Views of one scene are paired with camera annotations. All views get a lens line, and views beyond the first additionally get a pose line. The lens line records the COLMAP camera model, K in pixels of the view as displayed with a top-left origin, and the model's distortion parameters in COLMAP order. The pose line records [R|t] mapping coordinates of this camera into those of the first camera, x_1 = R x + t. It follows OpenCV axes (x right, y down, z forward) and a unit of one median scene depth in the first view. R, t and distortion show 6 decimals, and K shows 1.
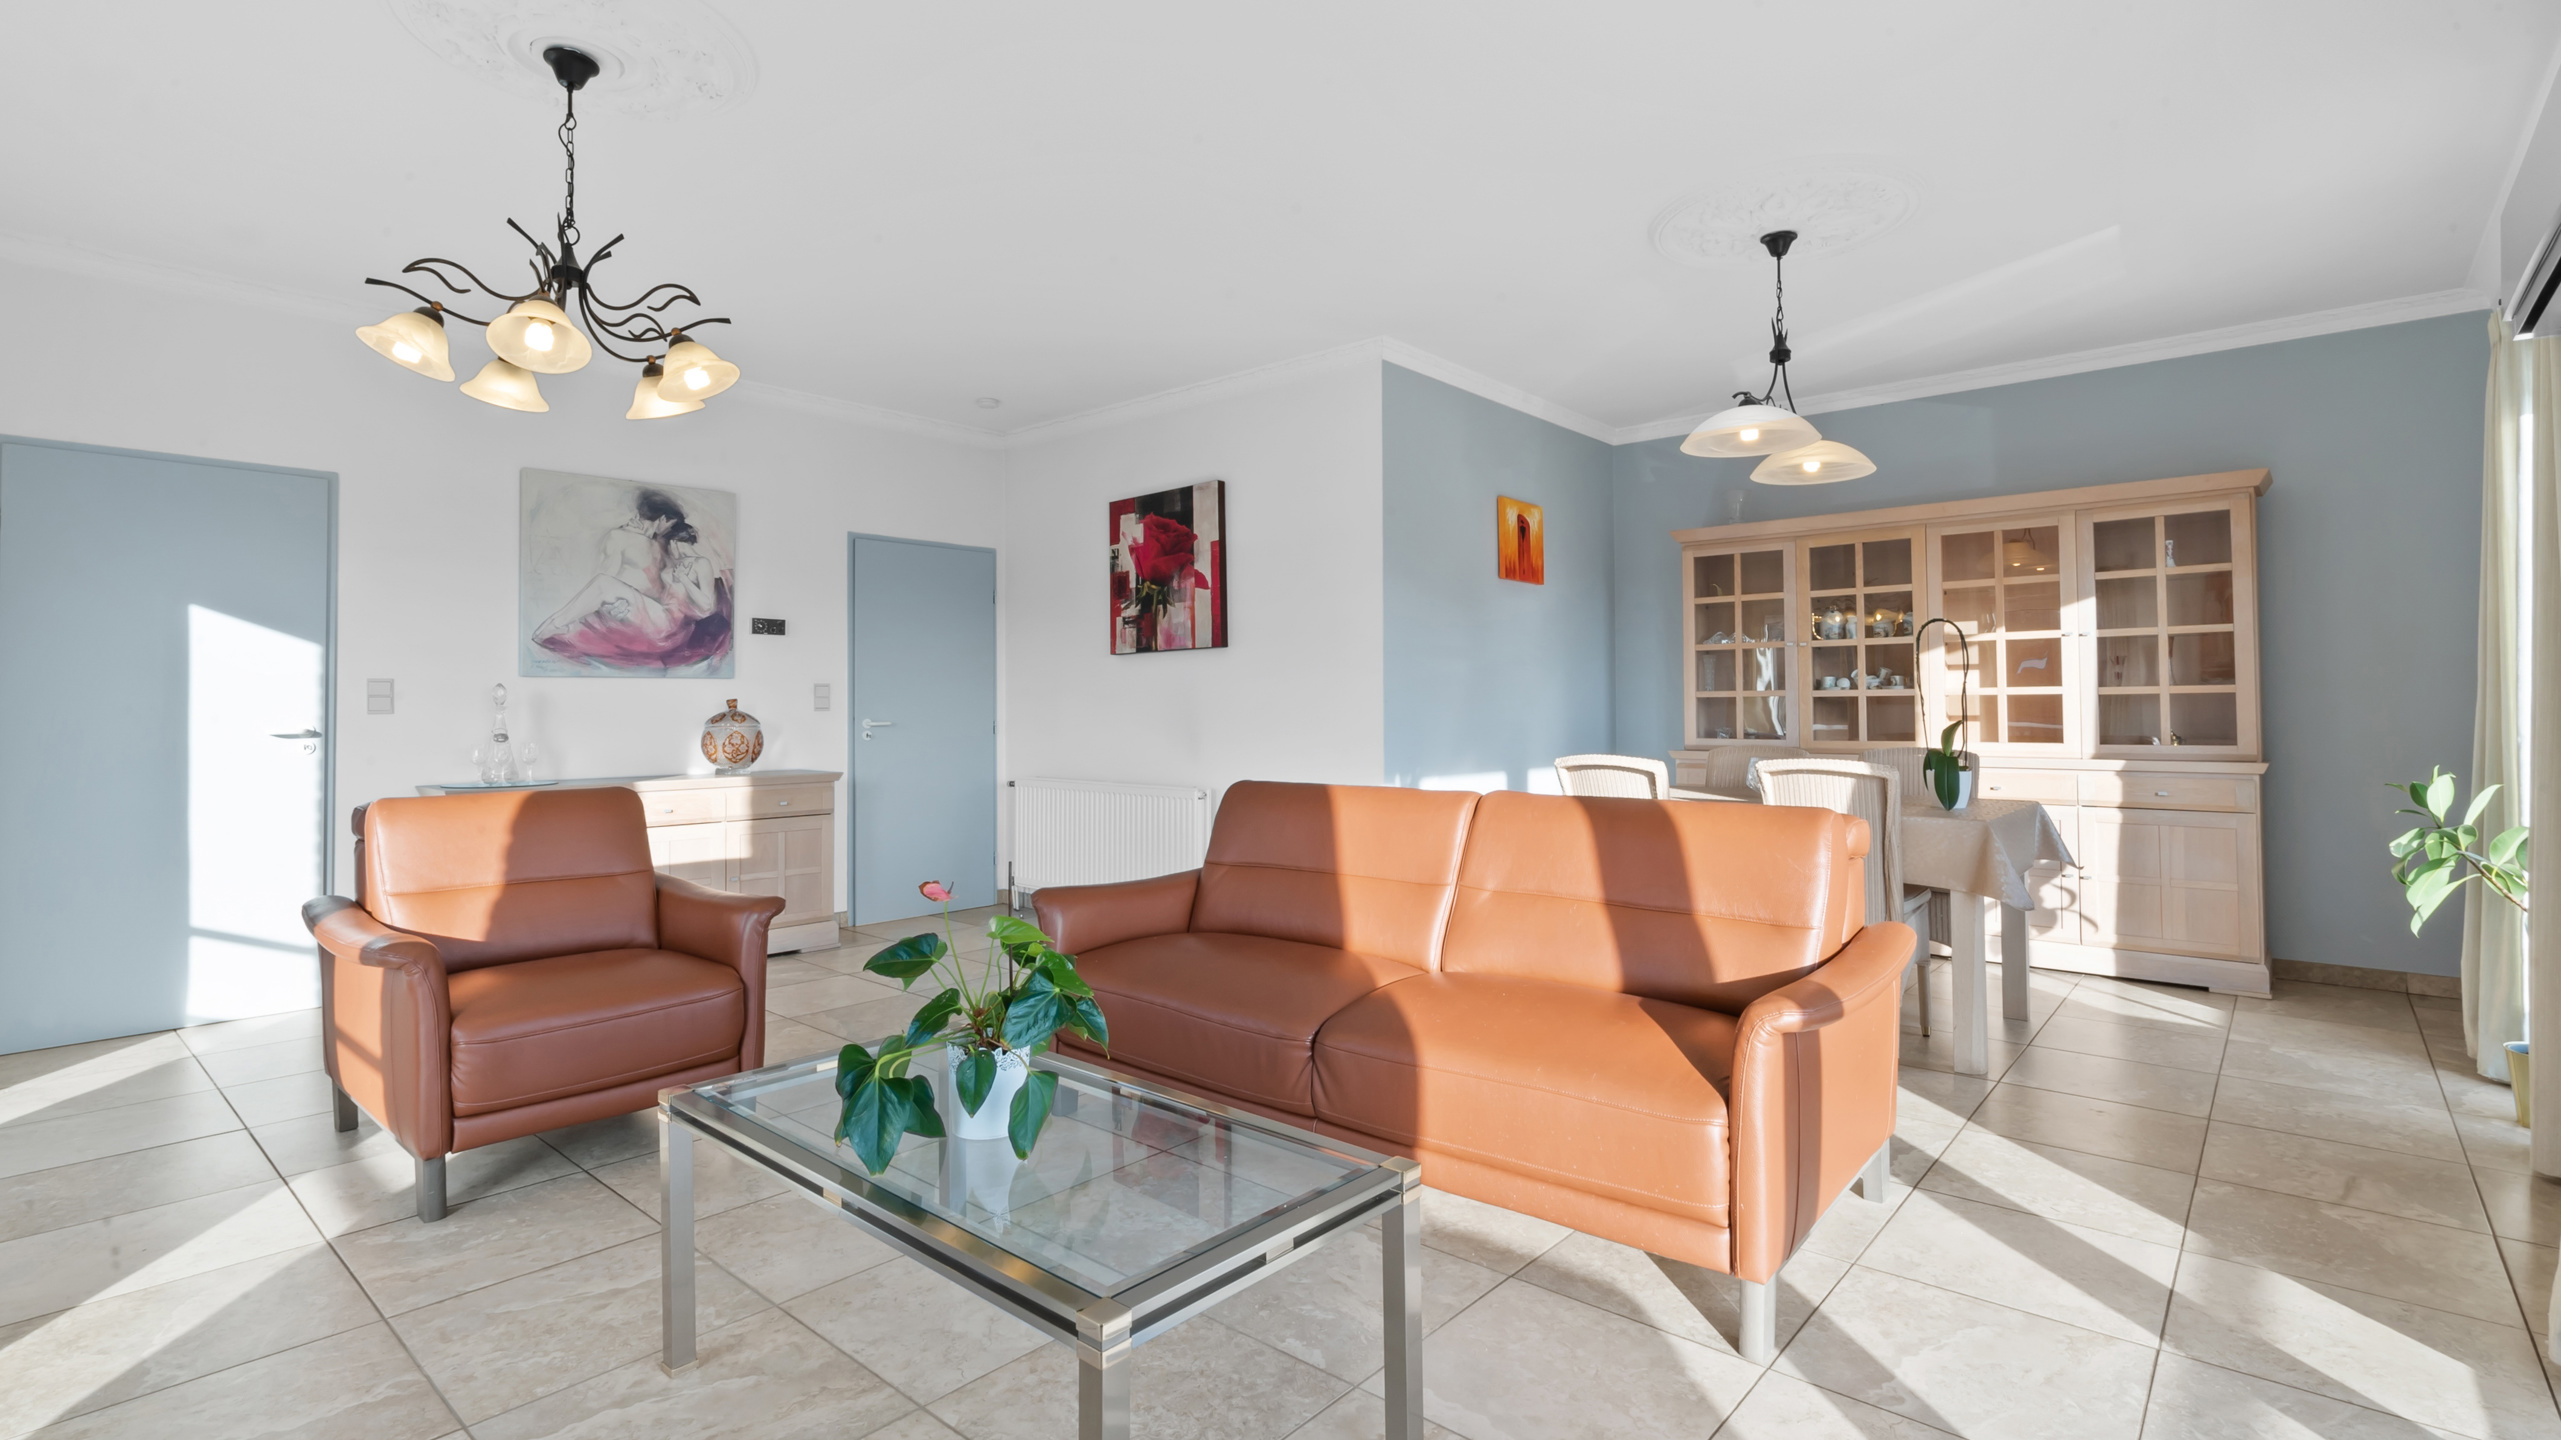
lens RADIAL K [[1173.6, 0, 1286.0], [0, 1173.6, 673.7], [0, 0, 1]] dist [-0.007115, -0.000419]
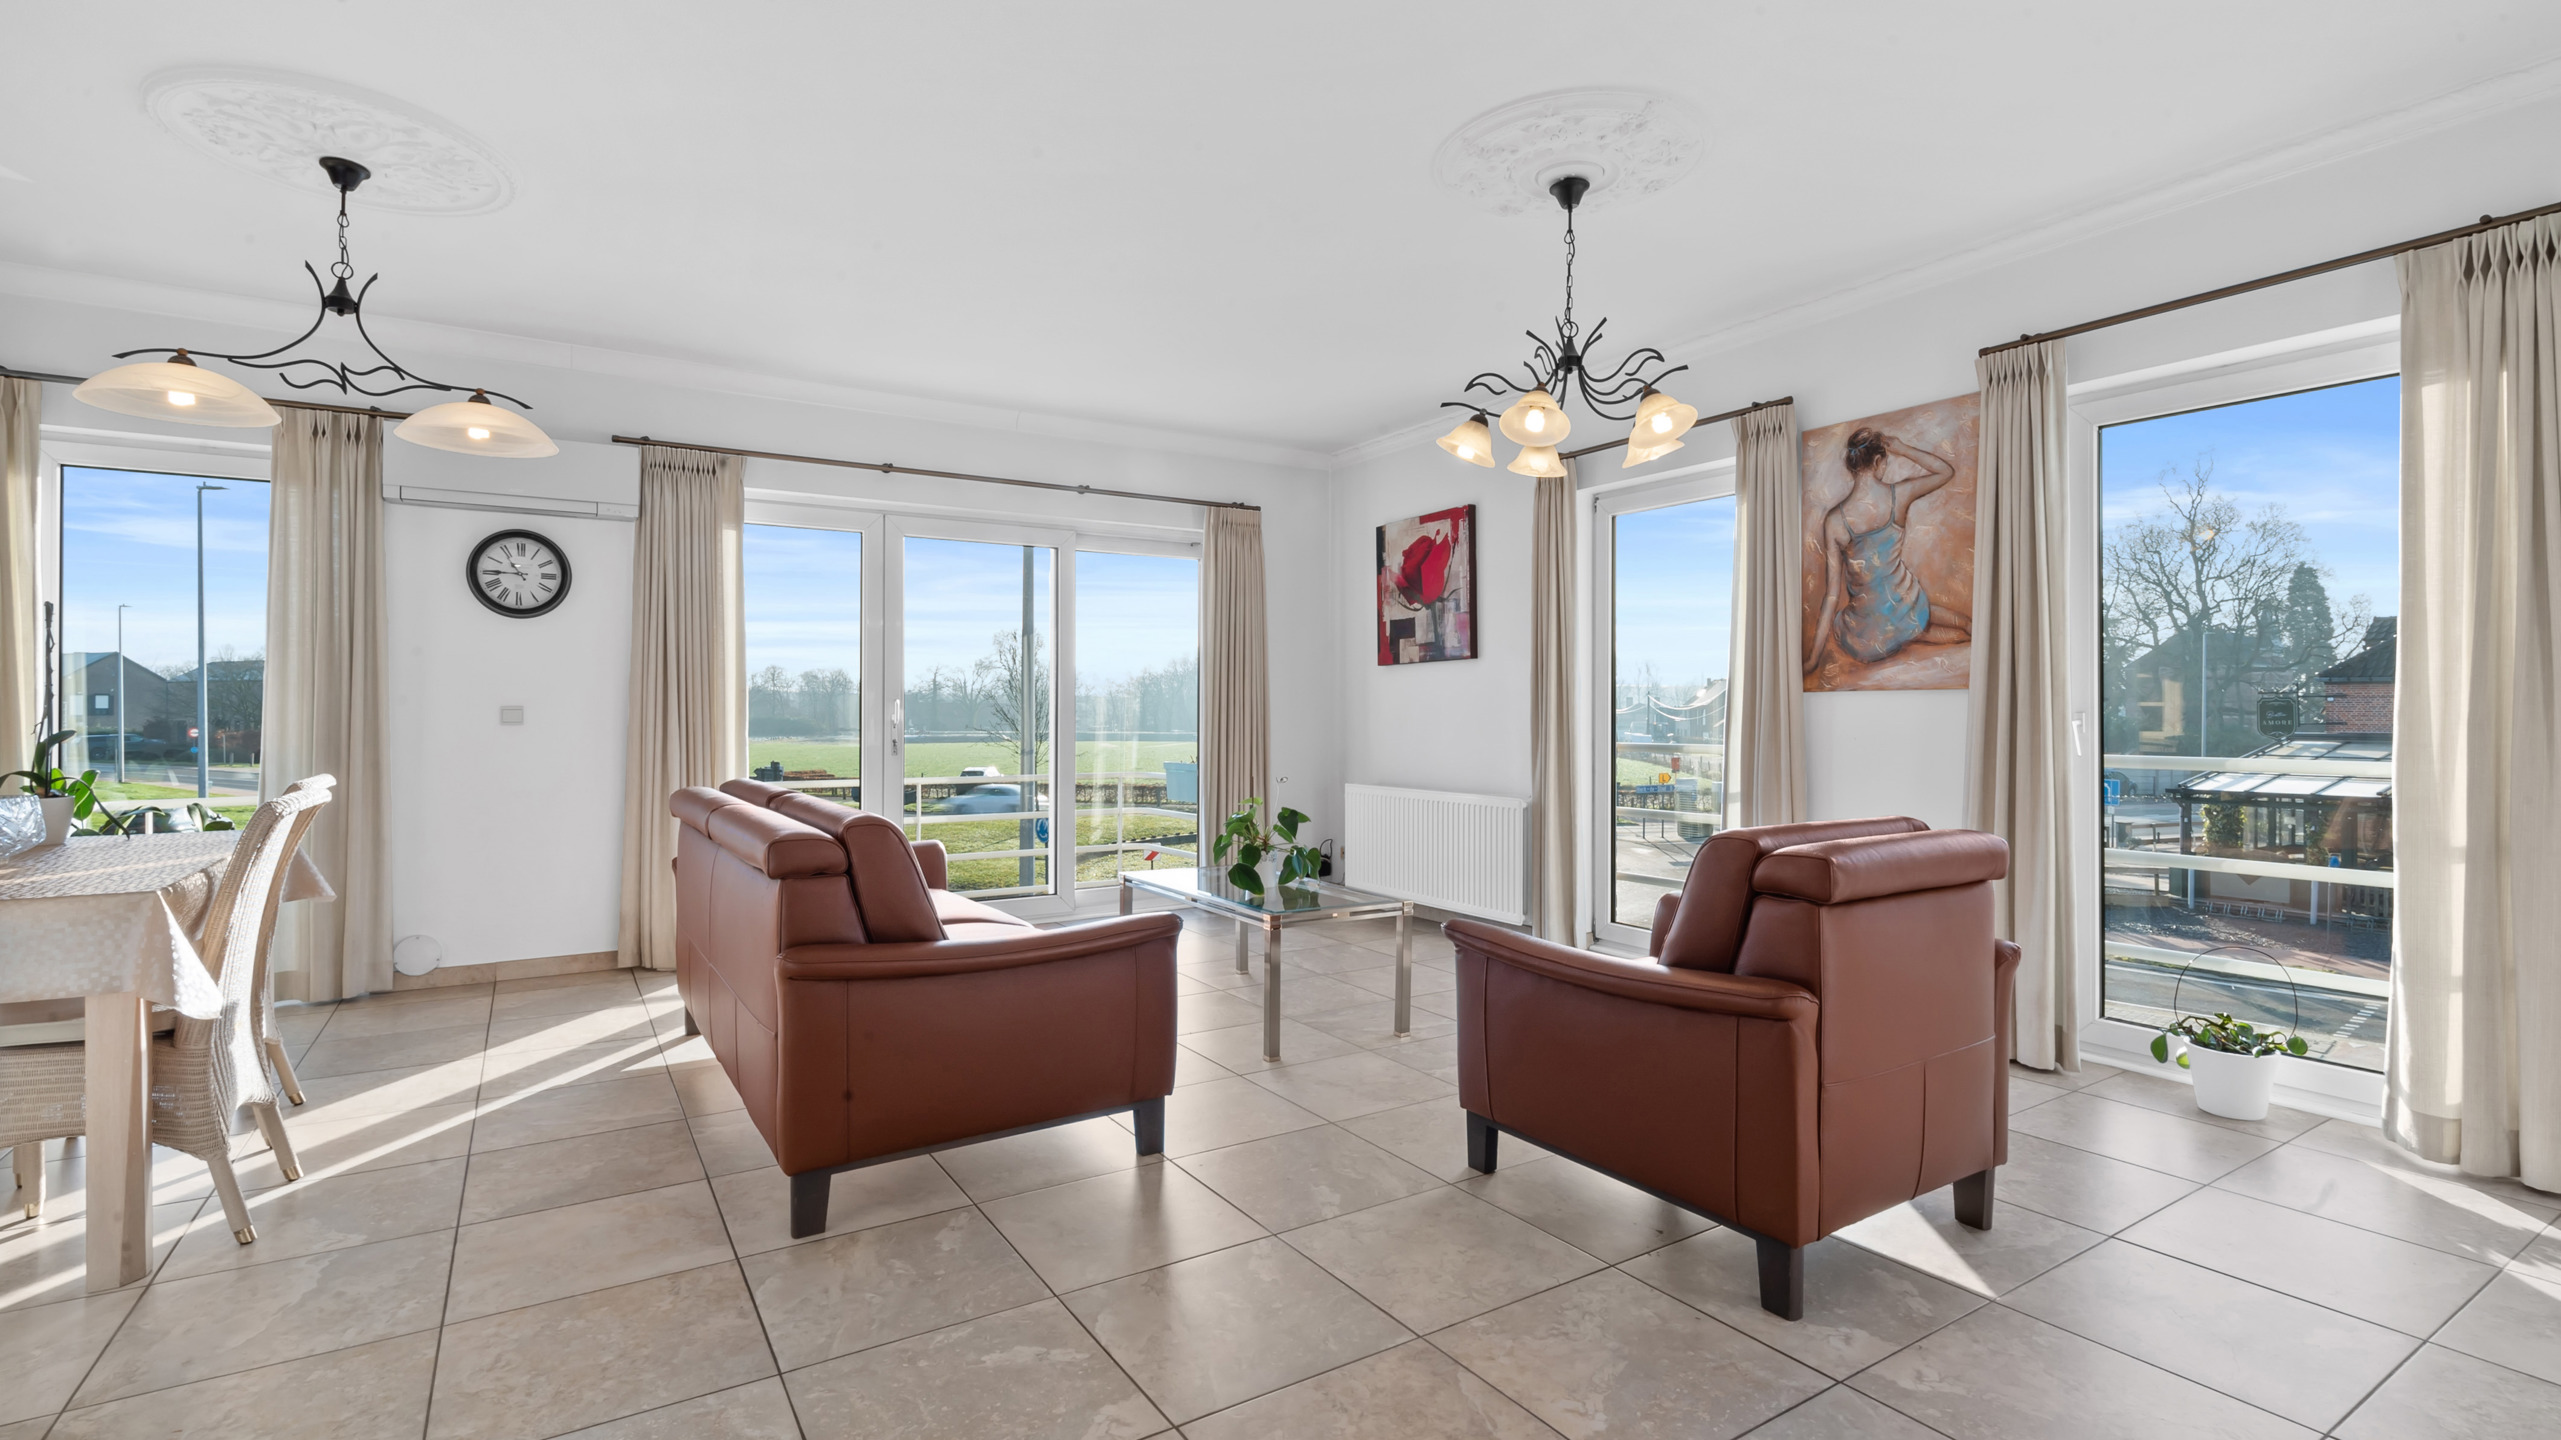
lens RADIAL K [[1168.3, 0, 1285.7], [0, 1168.3, 714.0], [0, 0, 1]] dist [-0.011844, 0.000651]
pose [[-0.959470, 0.002728, 0.281796, -0.334848], [-0.004853, 0.999645, -0.026203, 0.032065], [-0.281767, -0.026509, -0.959116, 1.125666]]
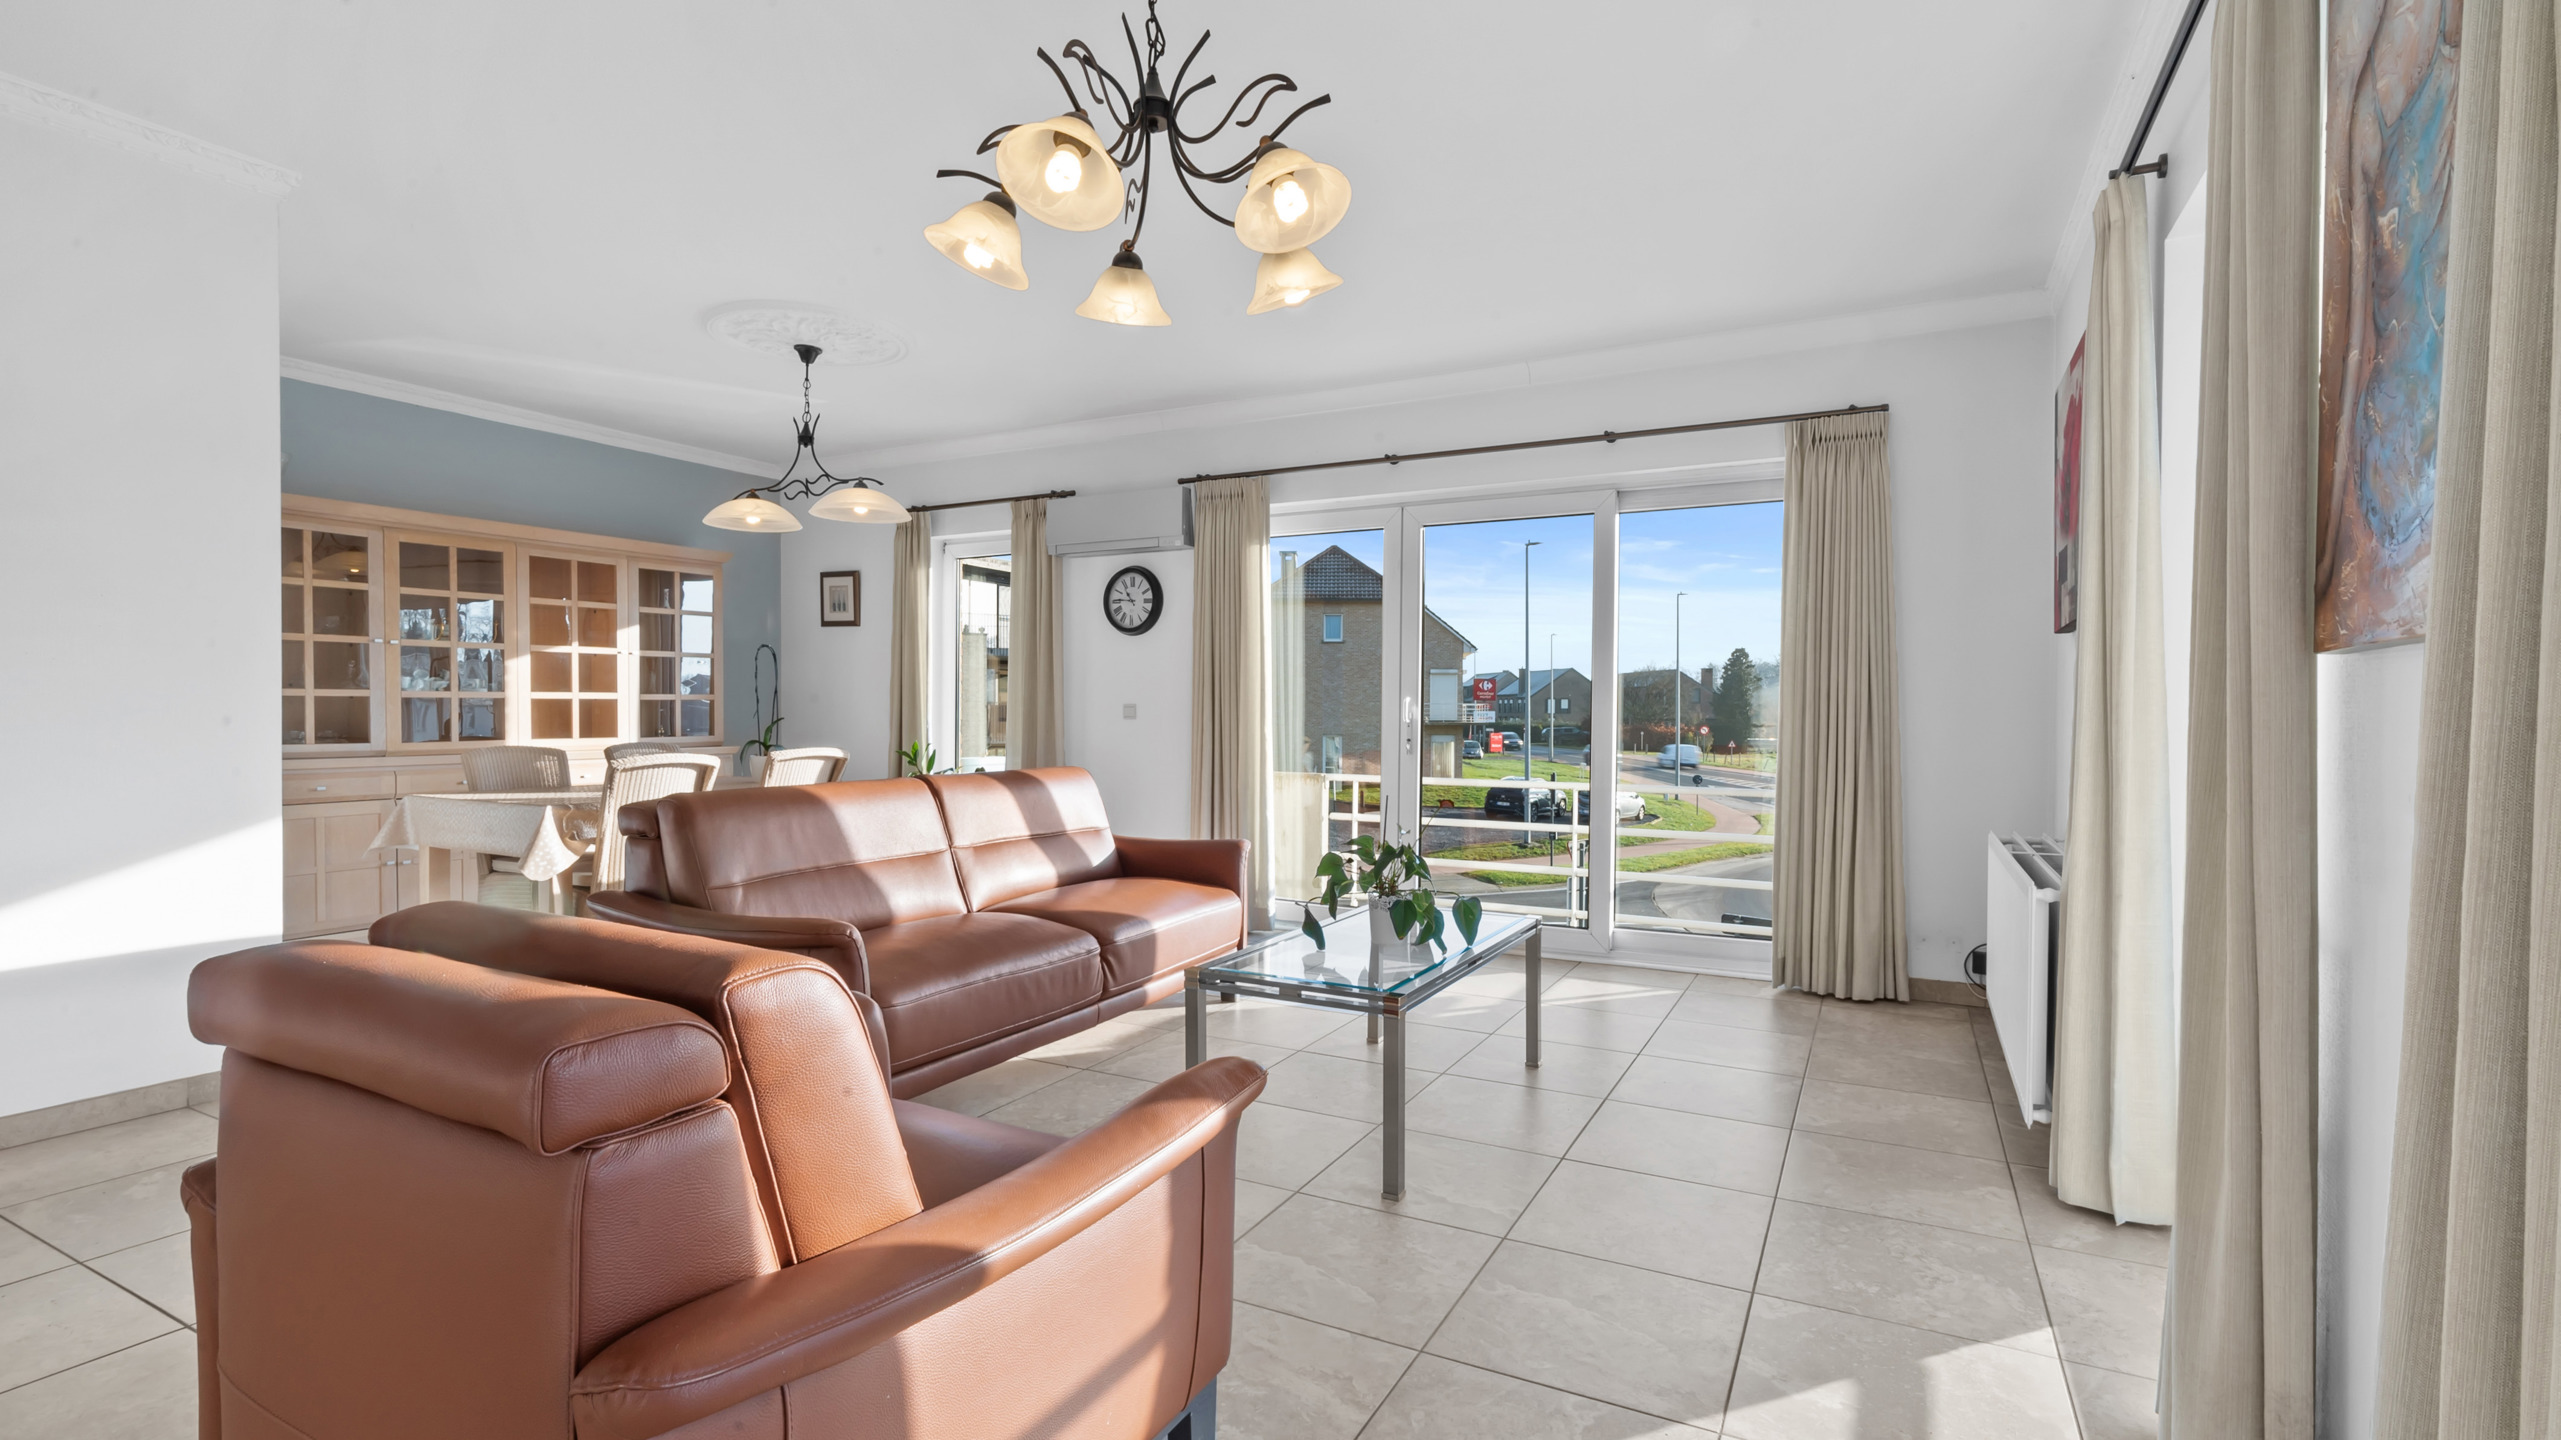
lens RADIAL K [[1148.8, 0, 1280.5], [0, 1148.8, 720.0], [0, 0, 1]] dist [-0.001624, 0.000129]
pose [[-0.225293, -0.006888, 0.974267, -0.661670], [-0.031193, 0.999513, -0.000147, 0.016503], [-0.973792, -0.030424, -0.225398, 0.534306]]
